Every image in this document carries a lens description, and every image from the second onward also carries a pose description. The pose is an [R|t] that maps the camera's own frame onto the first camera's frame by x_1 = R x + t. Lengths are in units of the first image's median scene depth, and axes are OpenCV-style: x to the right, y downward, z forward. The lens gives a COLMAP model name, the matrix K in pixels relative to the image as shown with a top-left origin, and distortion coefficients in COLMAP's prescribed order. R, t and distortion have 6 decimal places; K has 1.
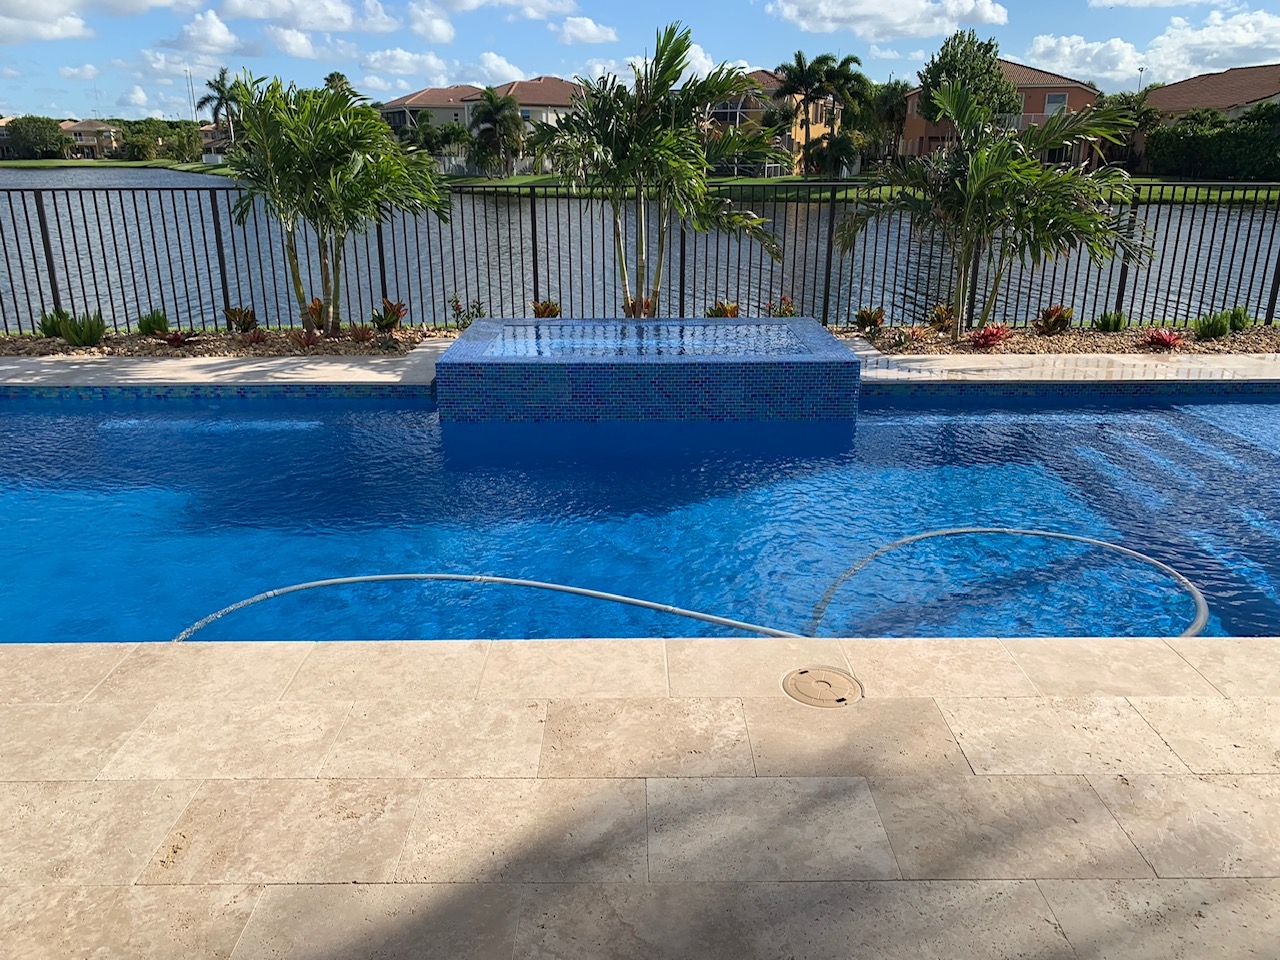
lens RADIAL K [[991.1, 0, 640.7], [0, 991.1, 482.7], [0, 0, 1]] dist [0.005262, -0.009302]
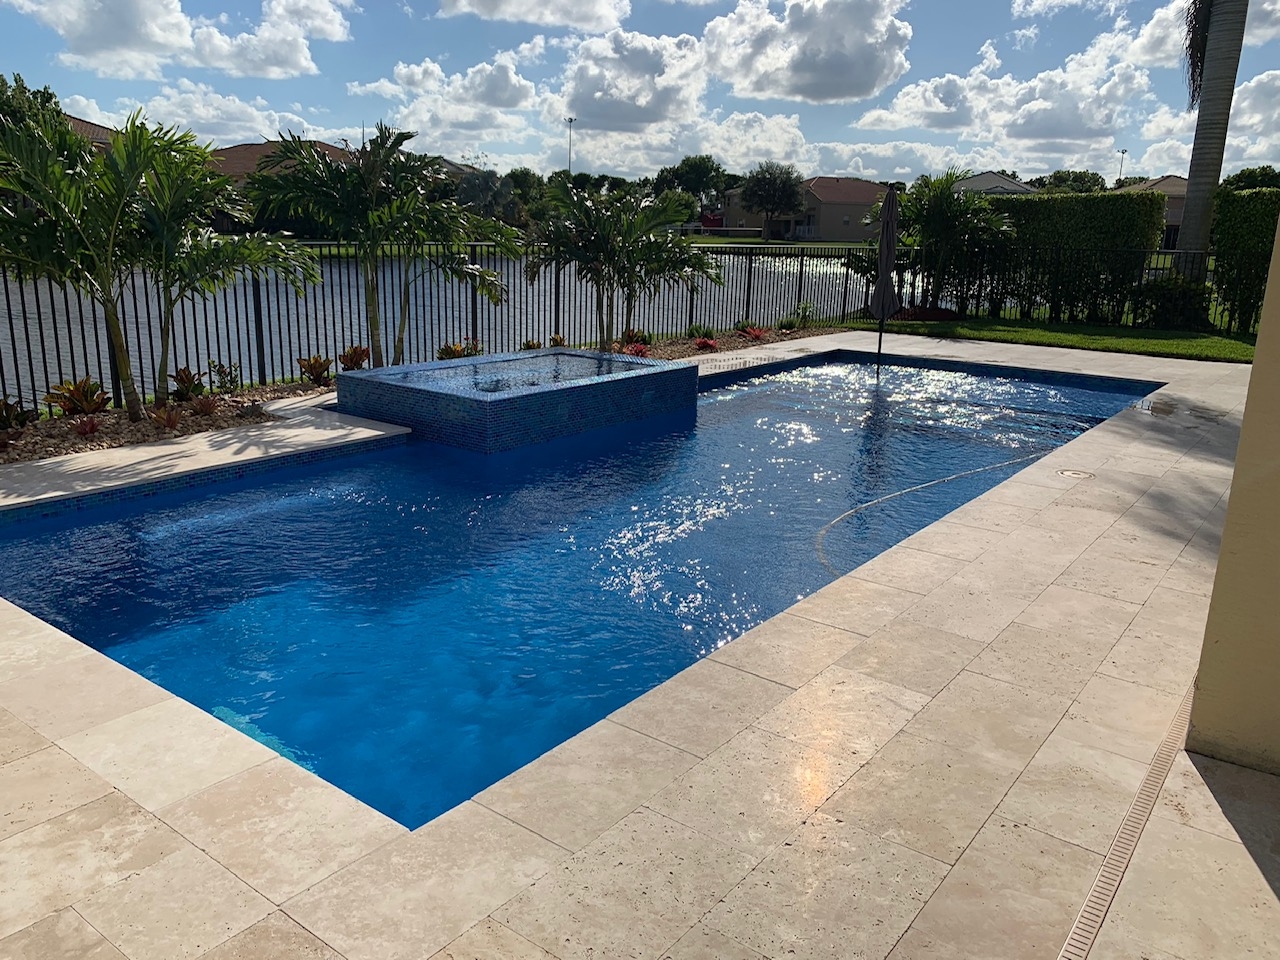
lens RADIAL K [[991.1, 0, 638.4], [0, 991.1, 479.6], [0, 0, 1]] dist [0.005262, -0.009302]
pose [[0.605443, -0.190178, 0.772833, -0.945996], [0.229676, 0.971469, 0.059127, -0.060859], [-0.762028, 0.141703, 0.631849, 0.159851]]
